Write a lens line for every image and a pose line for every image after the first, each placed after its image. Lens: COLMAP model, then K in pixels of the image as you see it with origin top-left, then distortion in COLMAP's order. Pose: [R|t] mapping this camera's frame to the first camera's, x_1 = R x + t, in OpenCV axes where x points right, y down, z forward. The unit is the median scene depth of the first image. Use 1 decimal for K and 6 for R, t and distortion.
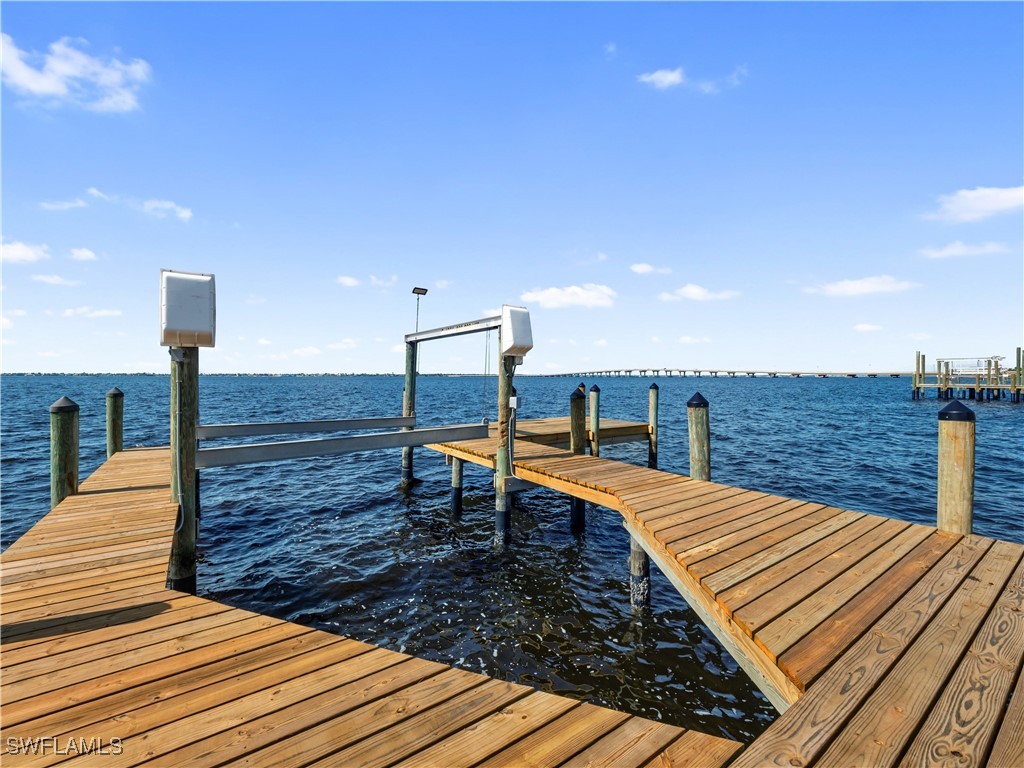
lens RADIAL K [[436.3, 0, 506.2], [0, 436.3, 378.9], [0, 0, 1]] dist [0.000129, -0.000062]
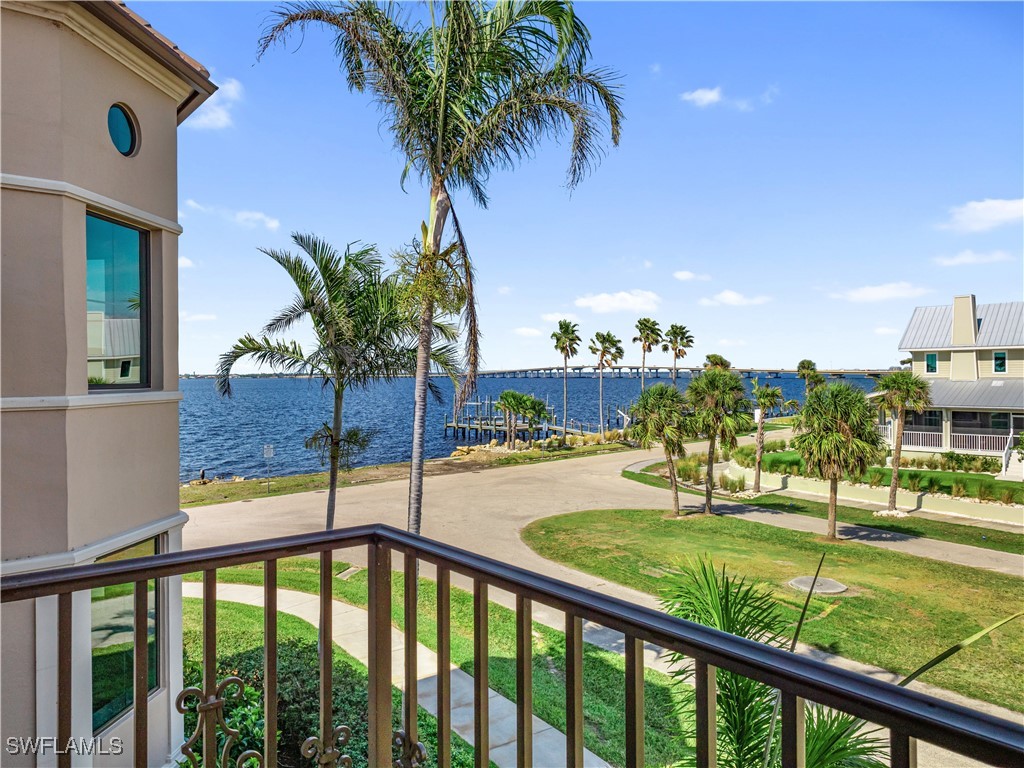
lens RADIAL K [[703.6, 0, 513.3], [0, 703.6, 383.2], [0, 0, 1]] dist [-0.000687, 0.001231]
pose [[0.993256, -0.001158, 0.115938, -0.297345], [0.000834, 0.999996, 0.002844, 0.004160], [-0.115941, -0.002729, 0.993252, -0.648640]]
